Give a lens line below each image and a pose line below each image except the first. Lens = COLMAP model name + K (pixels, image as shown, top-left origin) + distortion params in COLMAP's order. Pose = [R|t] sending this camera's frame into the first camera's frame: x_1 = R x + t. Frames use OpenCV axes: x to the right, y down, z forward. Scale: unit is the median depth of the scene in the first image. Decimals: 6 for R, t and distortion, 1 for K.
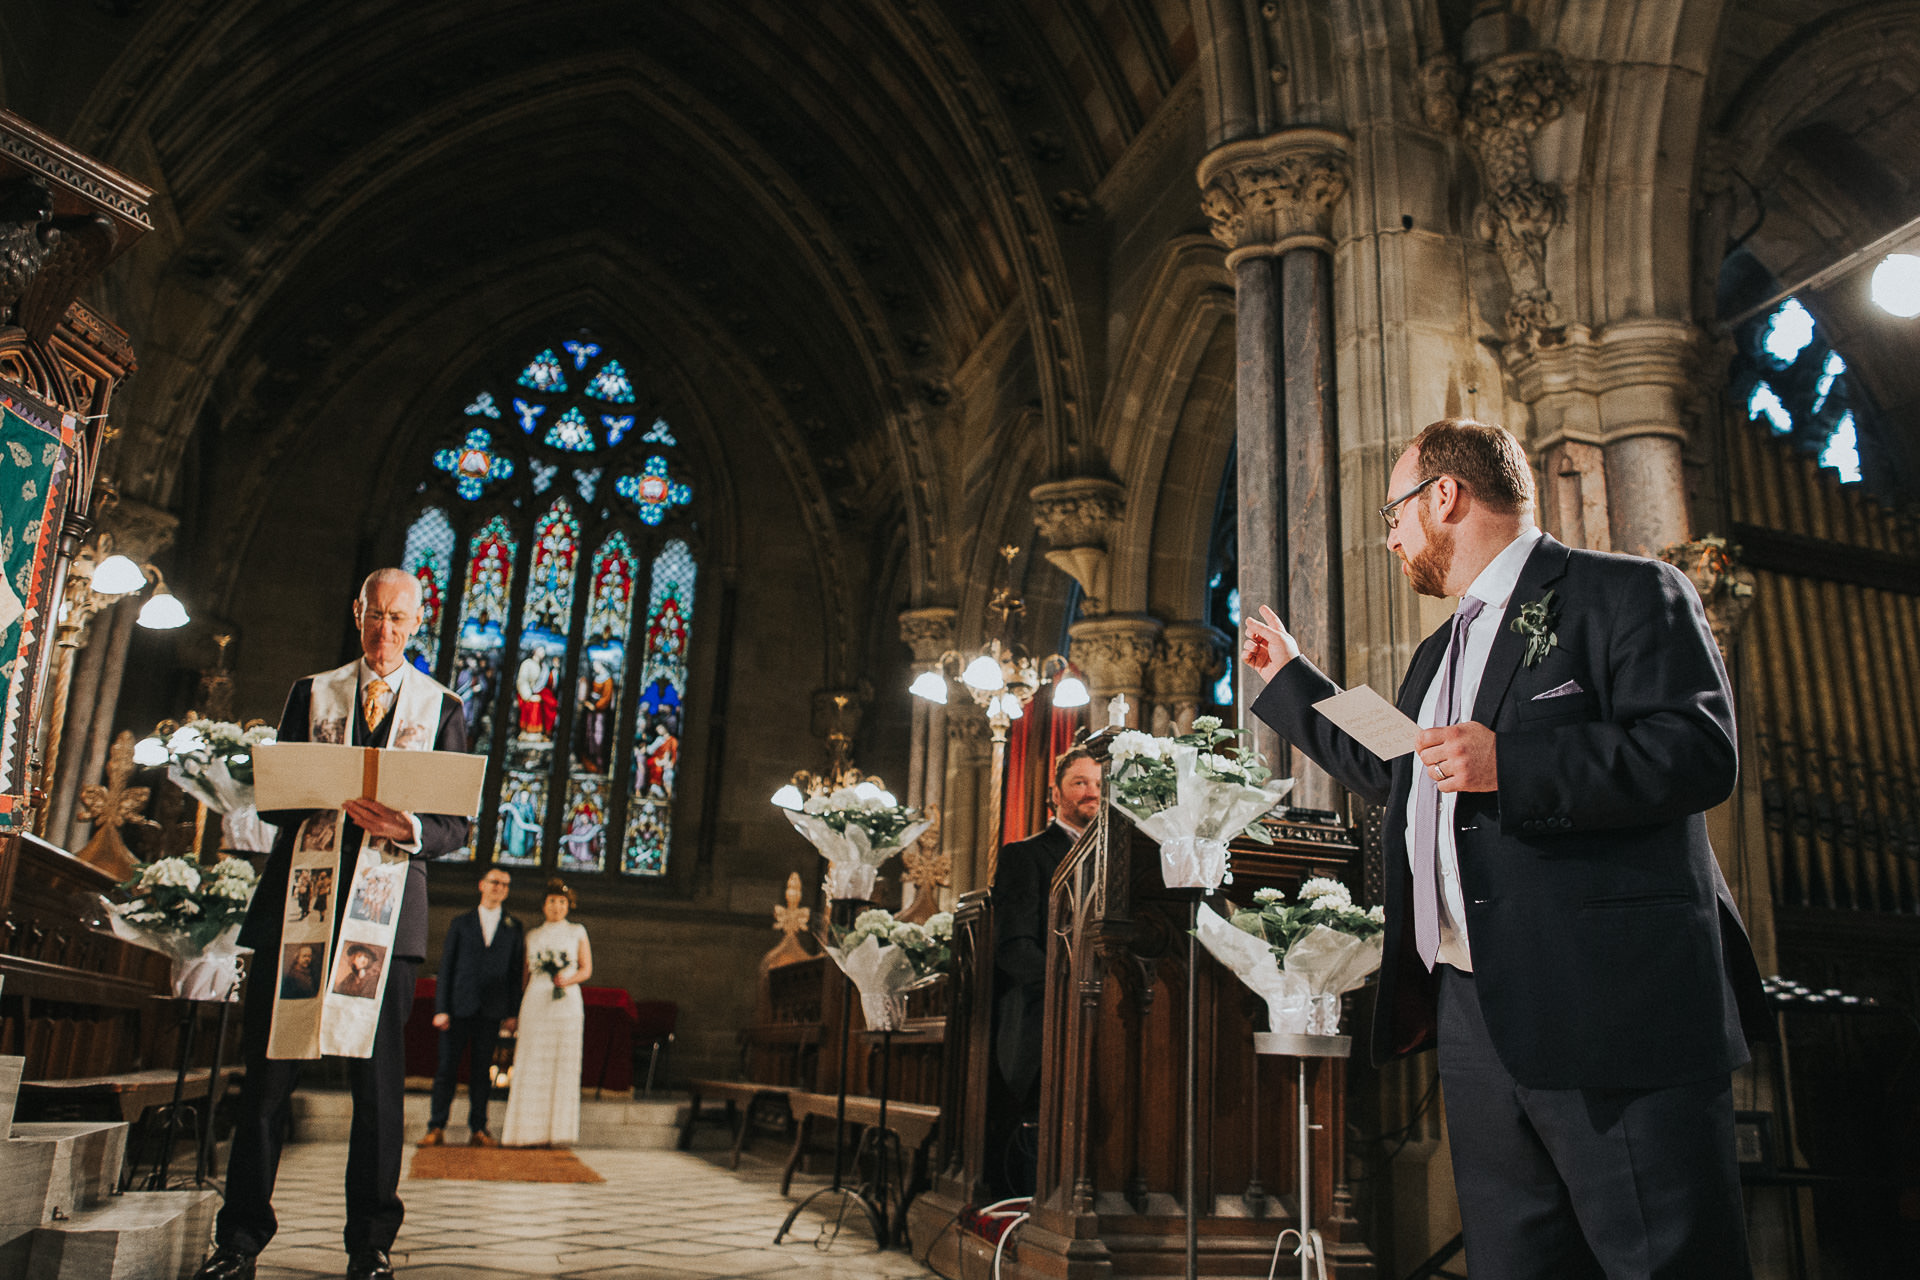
lens RADIAL K [[1518.0, 0, 960.0], [0, 1518.0, 640.0], [0, 0, 1]] dist [-0.062751, 0.073372]
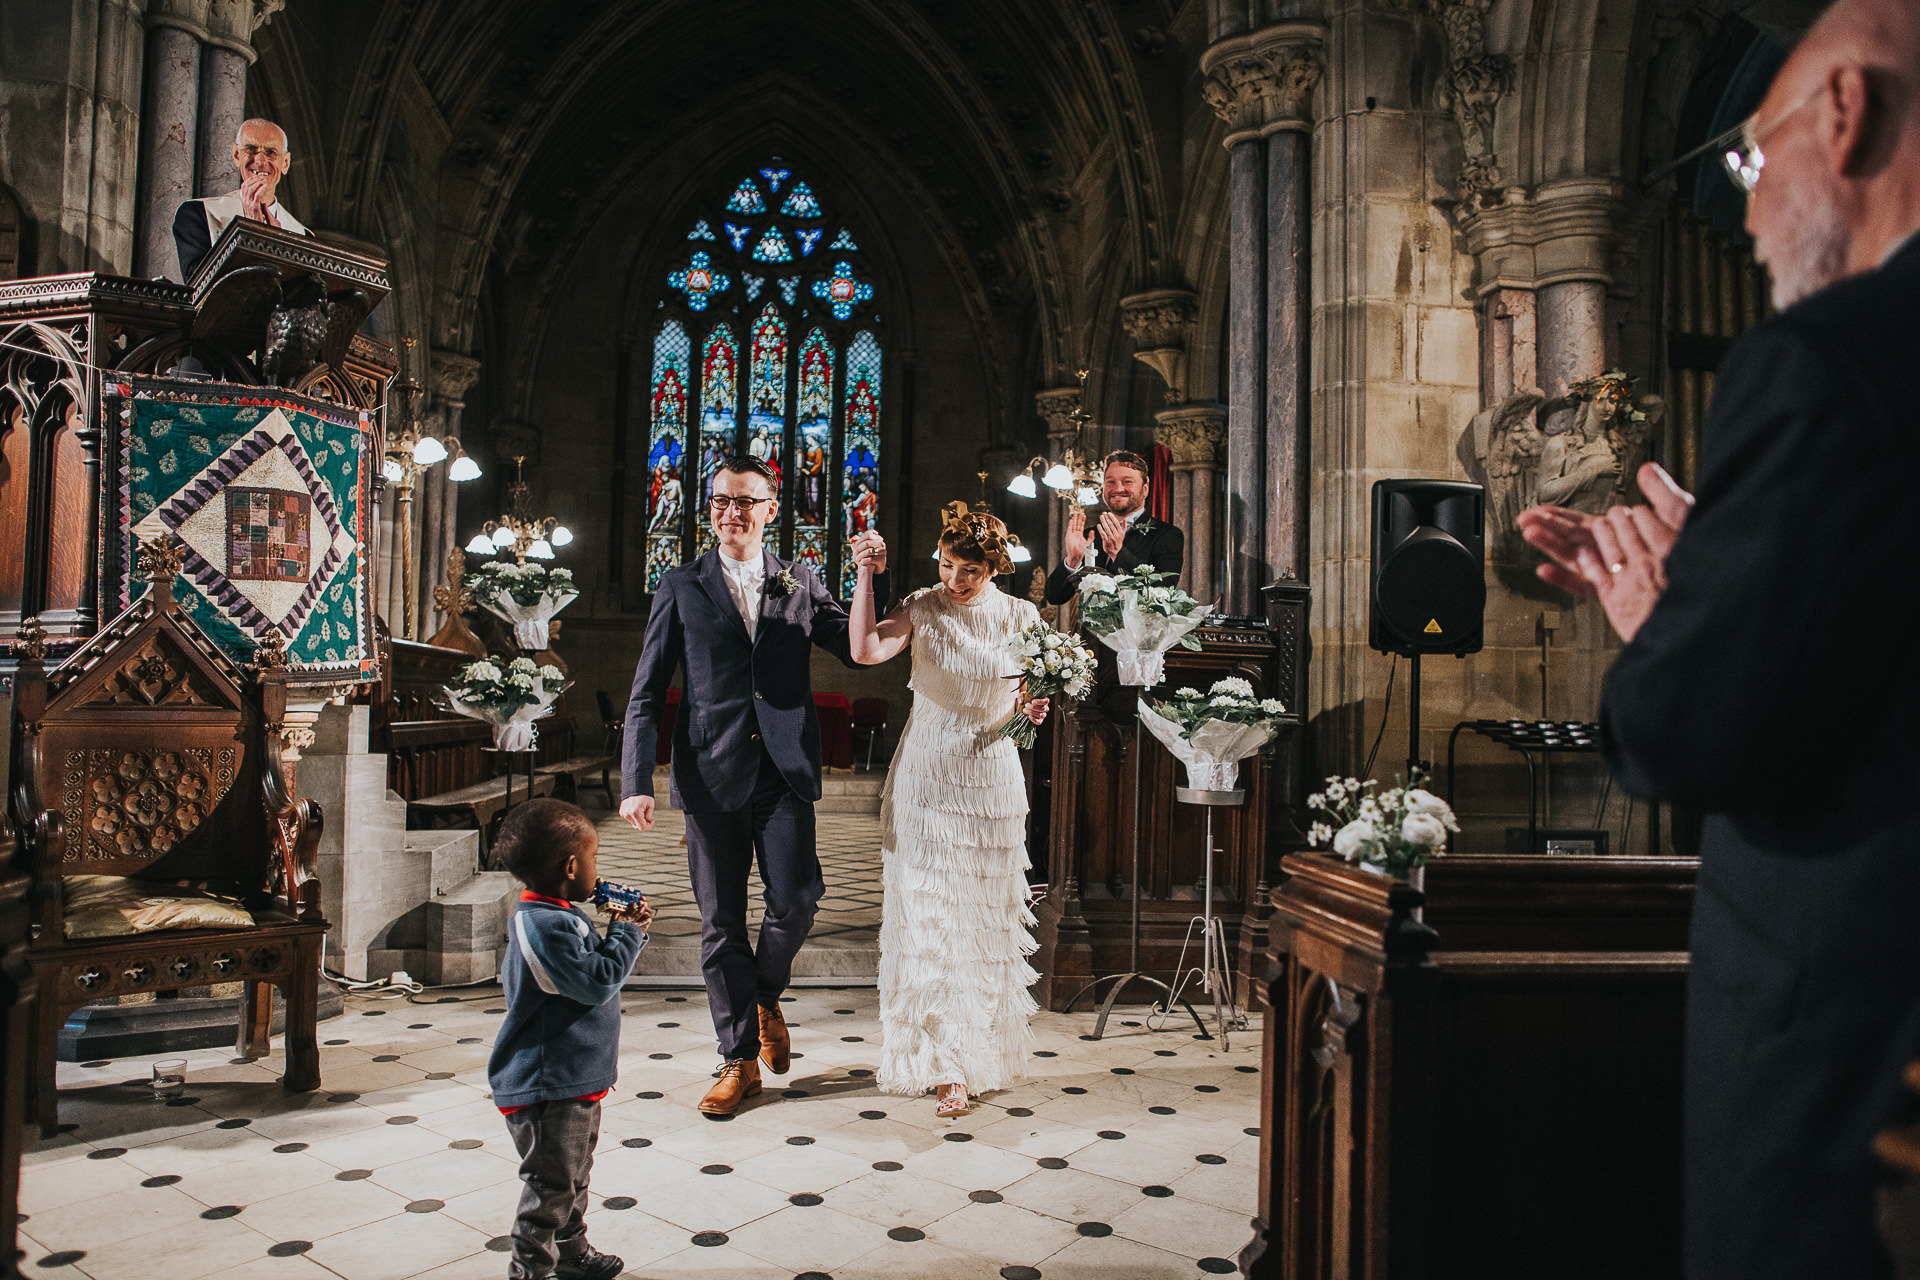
lens RADIAL K [[1380.3, 0, 960.0], [0, 1380.3, 640.0], [0, 0, 1]] dist [-0.079429, 0.106252]
pose [[0.979734, -0.018851, -0.199413, 0.182440], [0.066623, 0.969546, 0.235672, -0.139422], [0.188897, -0.244182, 0.951154, -0.176220]]
